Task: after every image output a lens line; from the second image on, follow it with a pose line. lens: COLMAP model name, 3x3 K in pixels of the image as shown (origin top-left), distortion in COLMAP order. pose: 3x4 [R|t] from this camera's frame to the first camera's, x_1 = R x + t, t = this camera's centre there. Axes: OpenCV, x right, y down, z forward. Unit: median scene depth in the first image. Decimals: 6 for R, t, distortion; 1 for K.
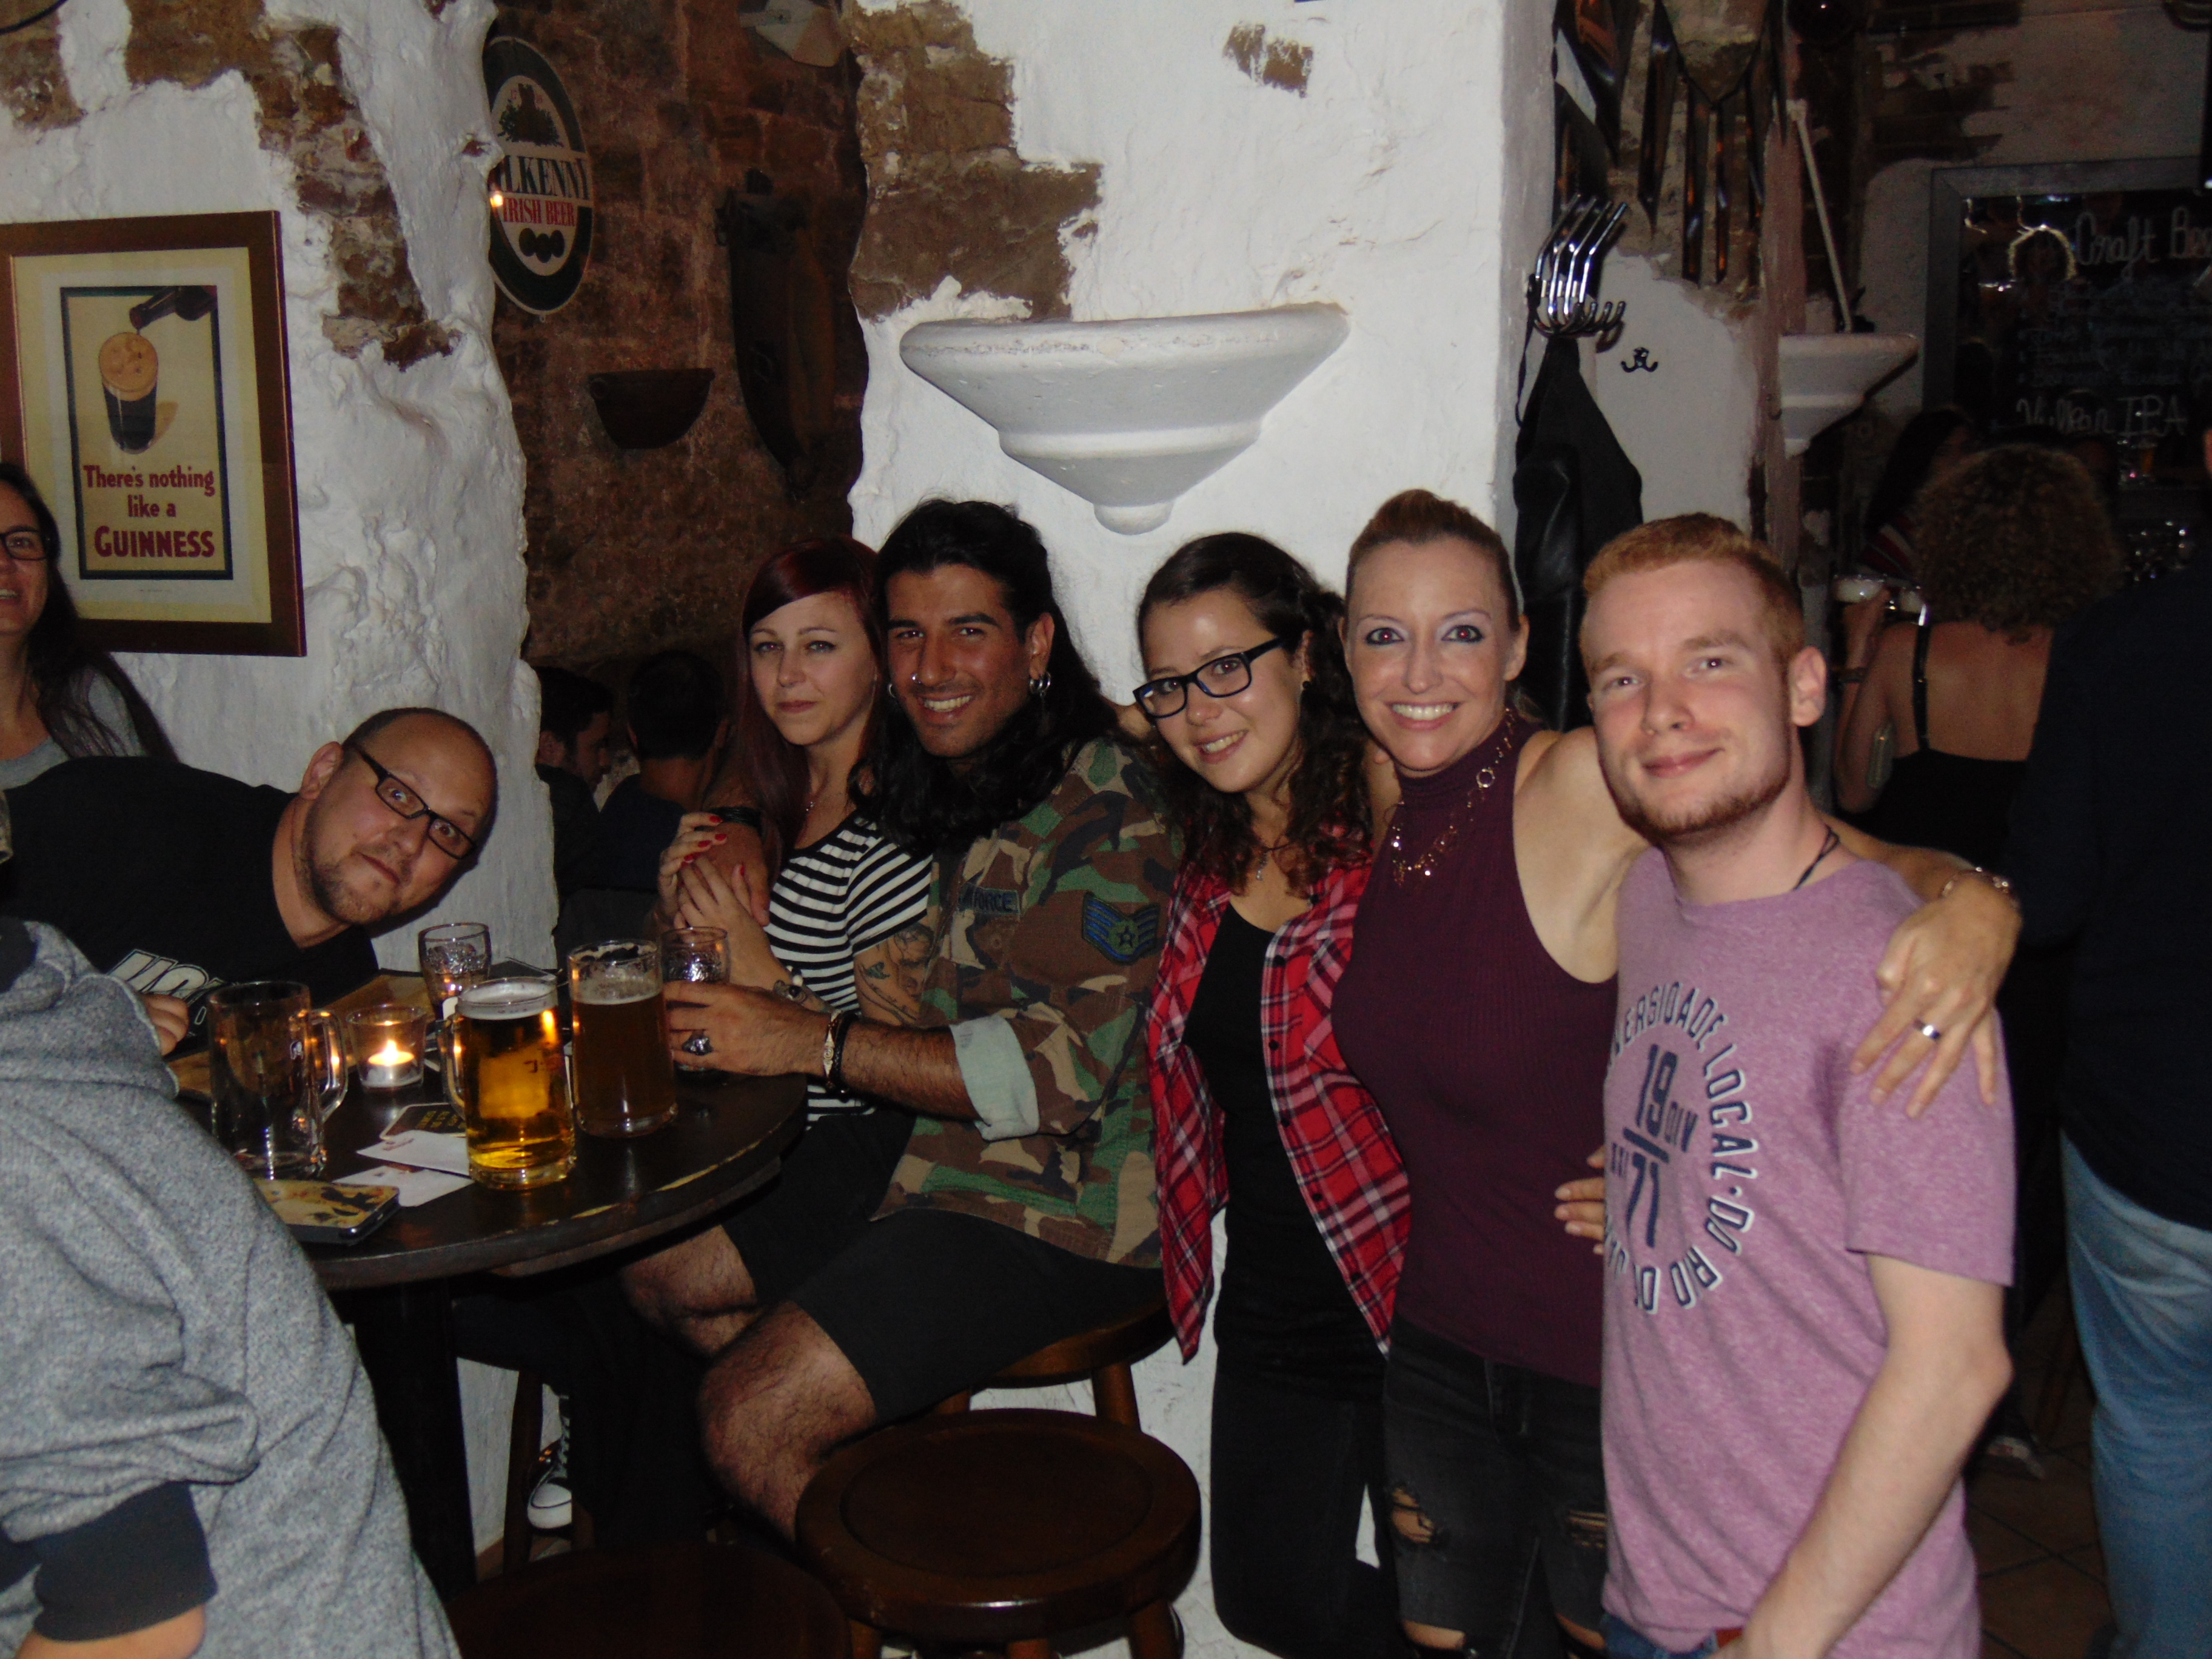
lens RADIAL K [[2233.8, 0, 1113.4], [0, 2233.8, 810.0], [0, 0, 1]] dist [-0.020361, -0.010165]
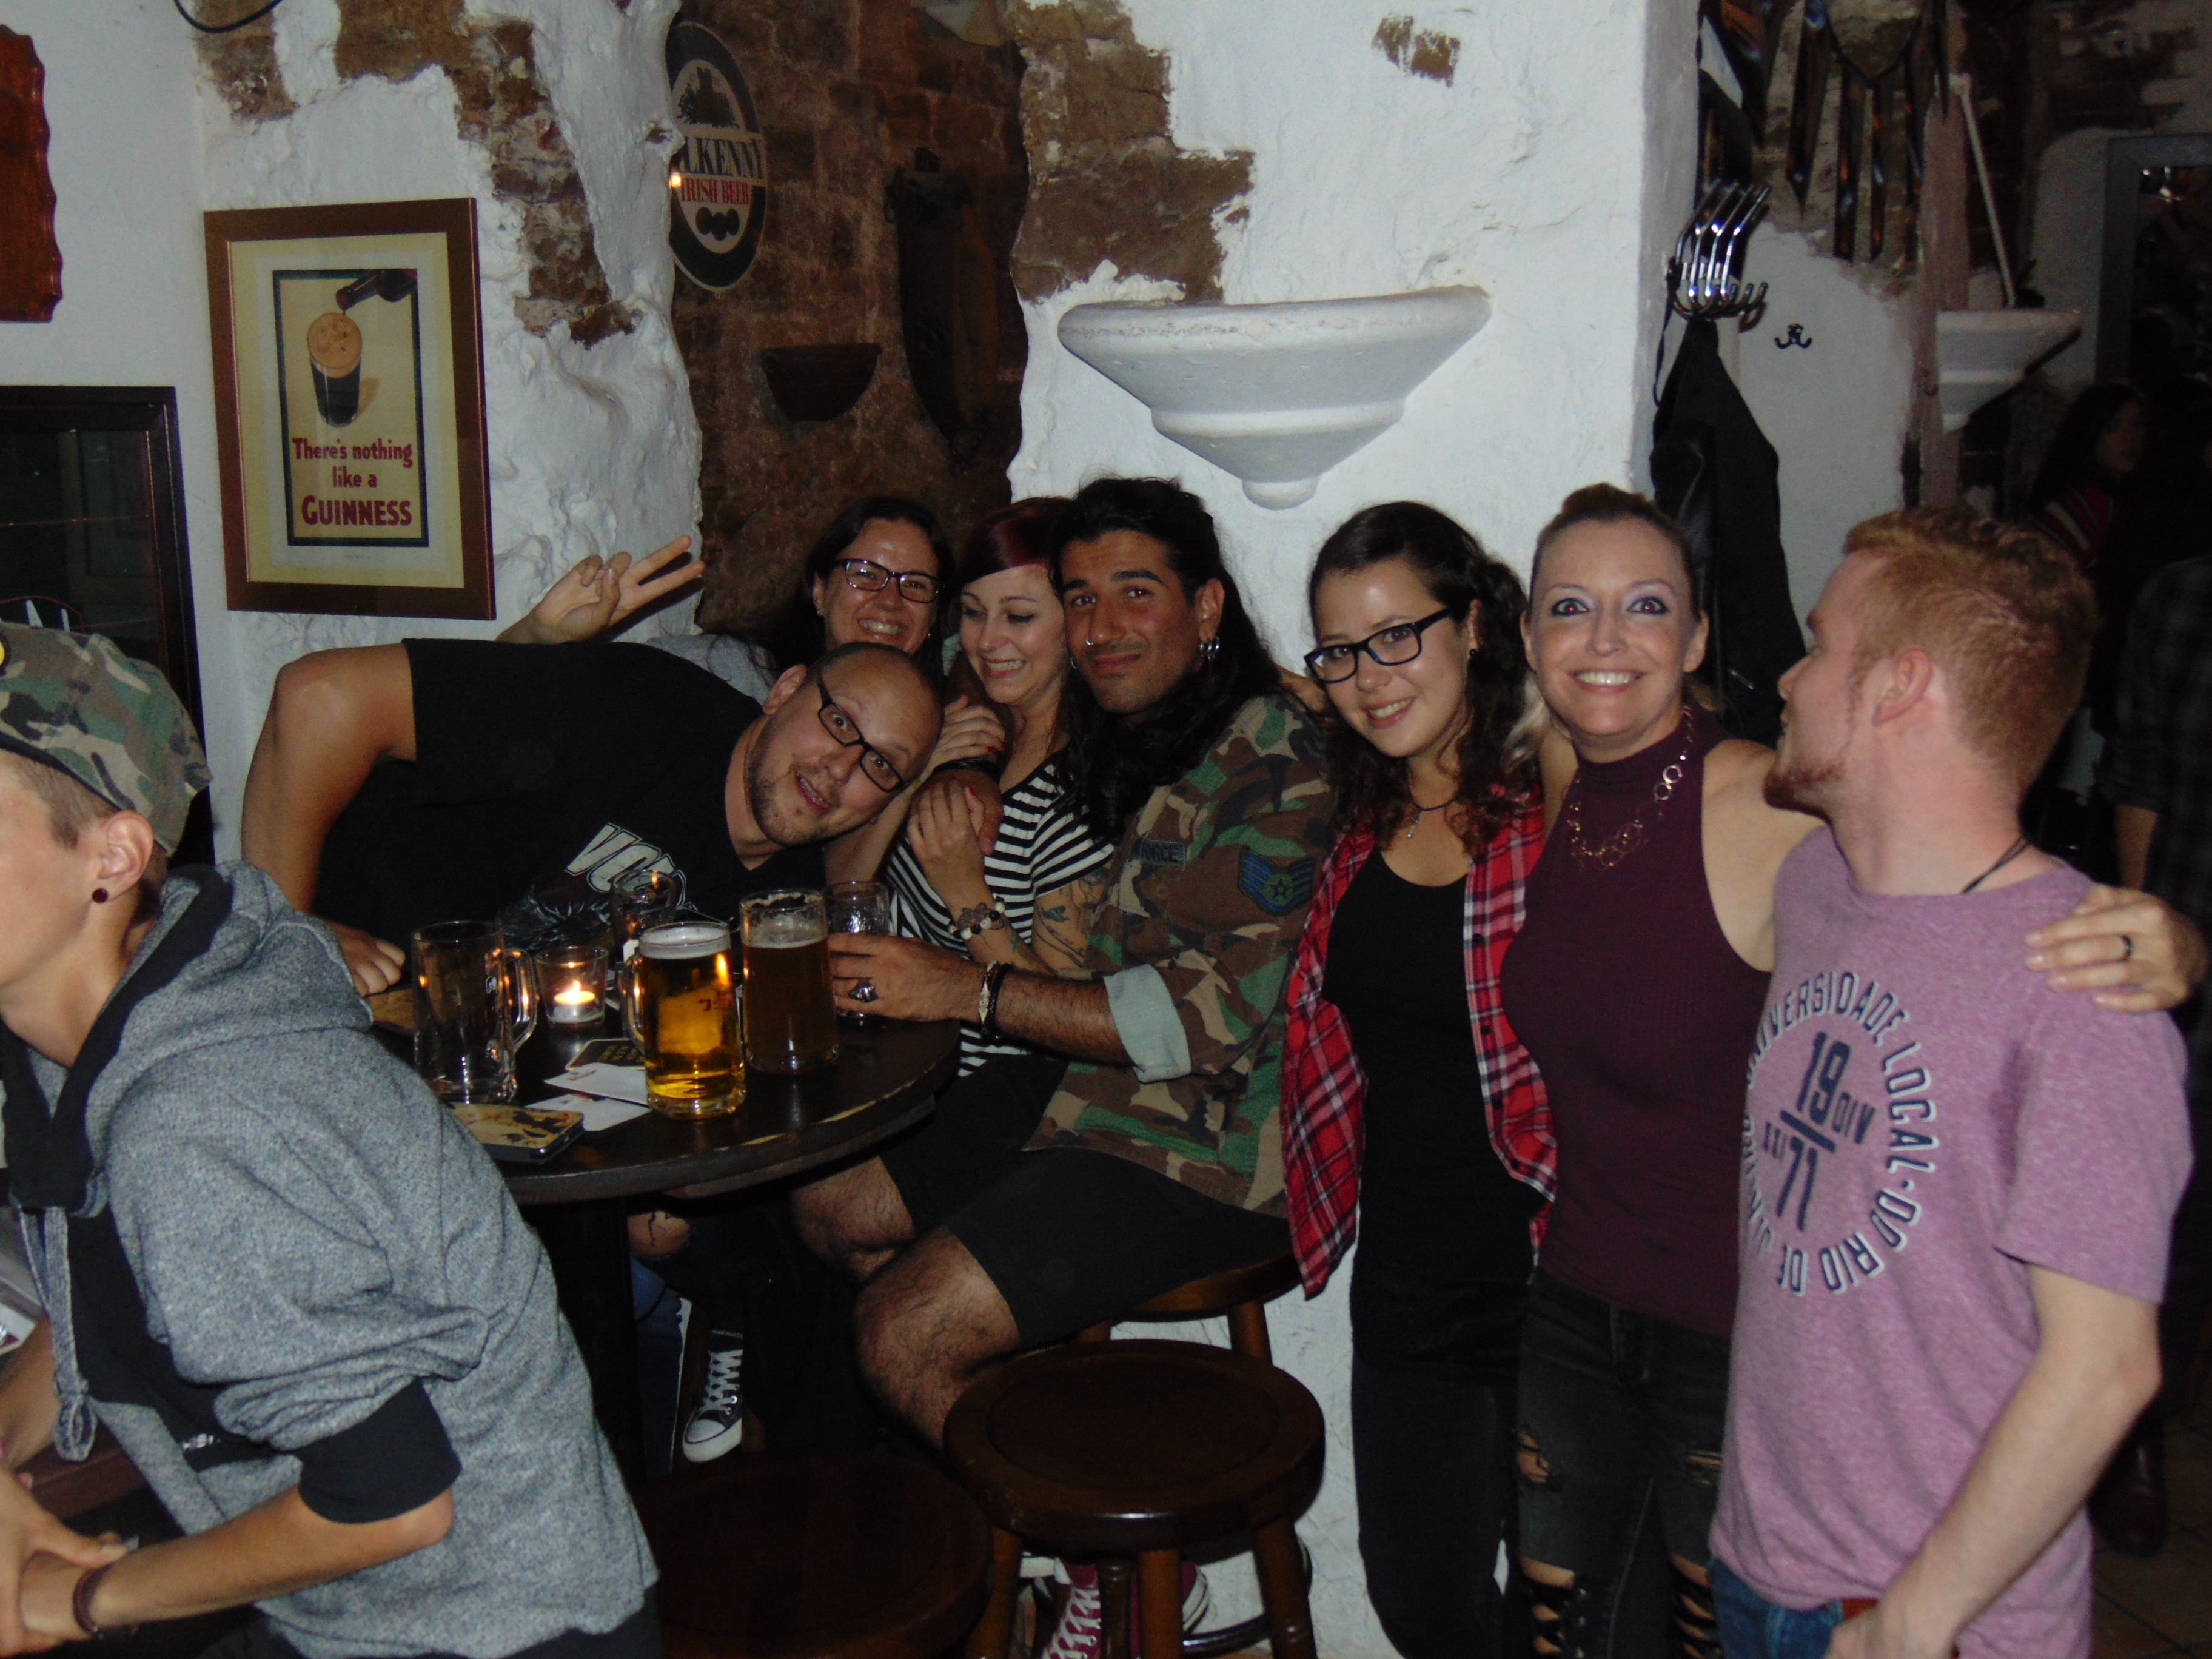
lens RADIAL K [[2370.3, 0, 1106.0], [0, 2370.3, 829.5], [0, 0, 1]] dist [-0.015712, -0.039622]
pose [[0.996724, 0.015646, -0.079347, 0.017321], [-0.014253, 0.999735, 0.018091, 0.006067], [0.079609, -0.016901, 0.996683, -0.101127]]
